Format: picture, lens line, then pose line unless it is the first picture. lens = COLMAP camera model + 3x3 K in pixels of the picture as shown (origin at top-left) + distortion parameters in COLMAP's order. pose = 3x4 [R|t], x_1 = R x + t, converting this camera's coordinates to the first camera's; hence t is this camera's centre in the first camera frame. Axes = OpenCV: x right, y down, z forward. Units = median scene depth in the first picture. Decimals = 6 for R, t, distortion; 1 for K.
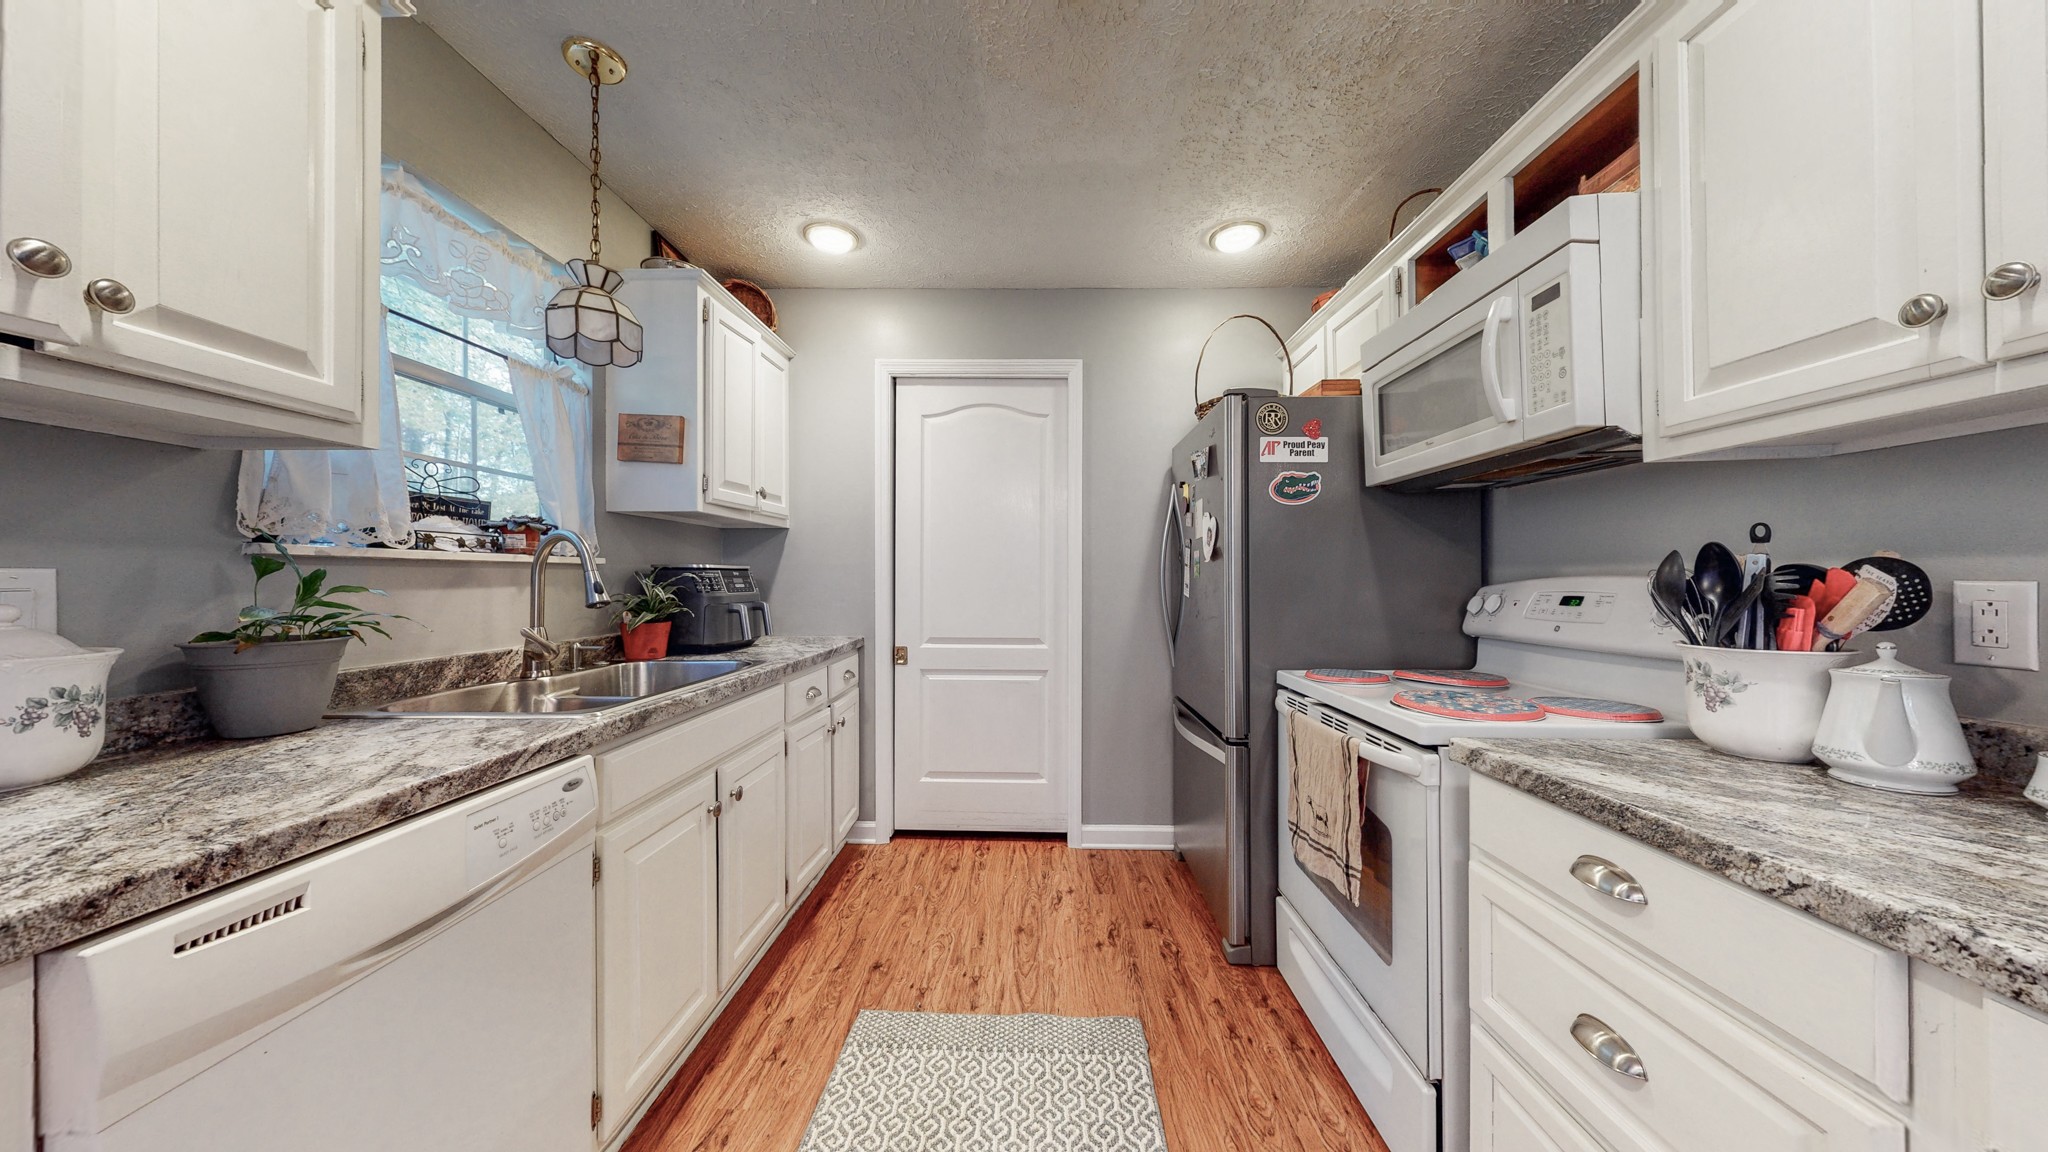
lens RADIAL K [[646.6, 0, 1025.6], [0, 646.6, 578.7], [0, 0, 1]] dist [0.002612, -0.000093]
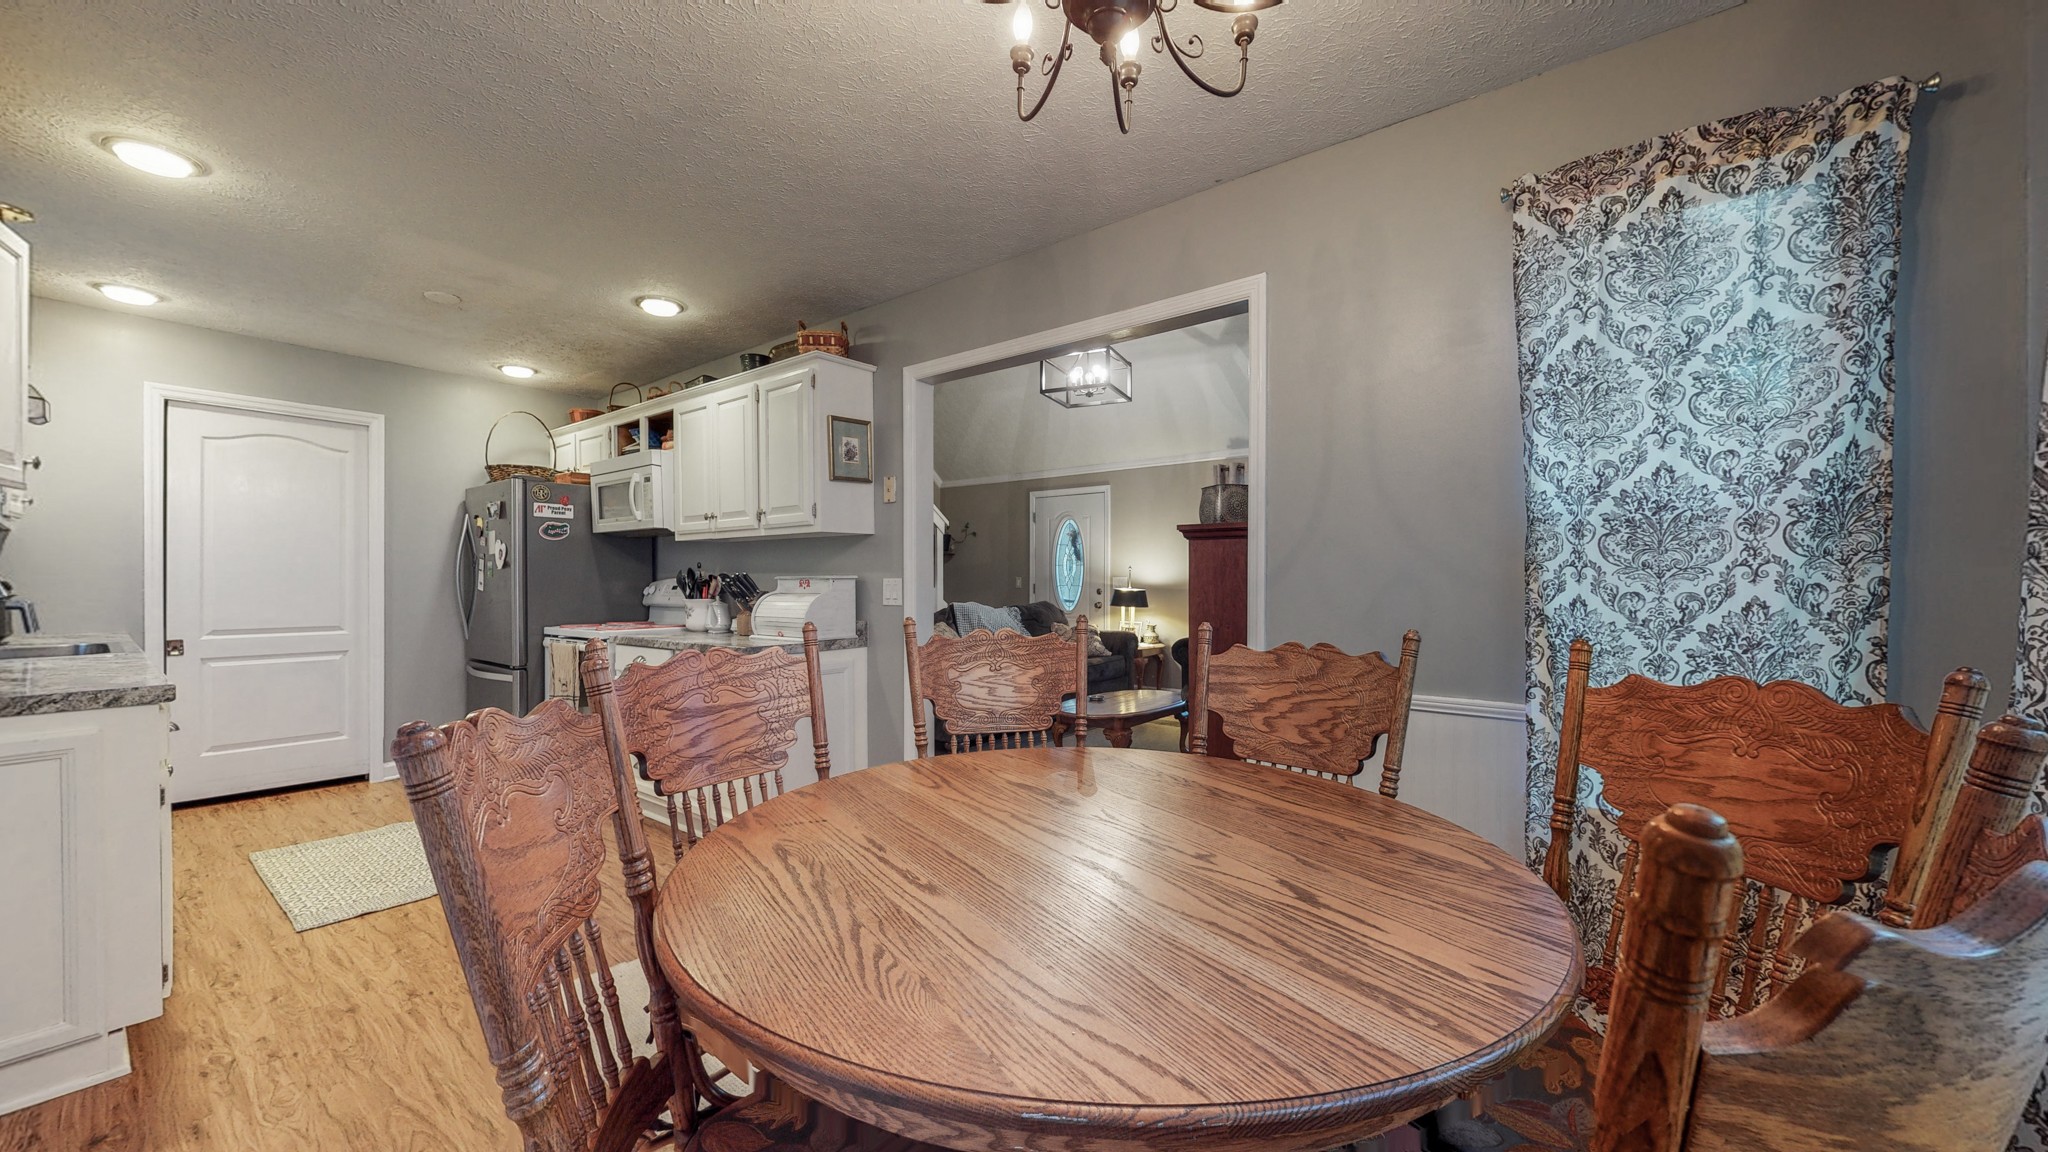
lens RADIAL K [[747.4, 0, 1036.2], [0, 747.4, 582.6], [0, 0, 1]] dist [-0.000409, 0.000104]
pose [[0.594740, -0.004480, 0.803905, -0.491999], [-0.000301, 0.999983, 0.005796, -0.002107], [-0.803918, -0.003689, 0.594729, -1.399828]]
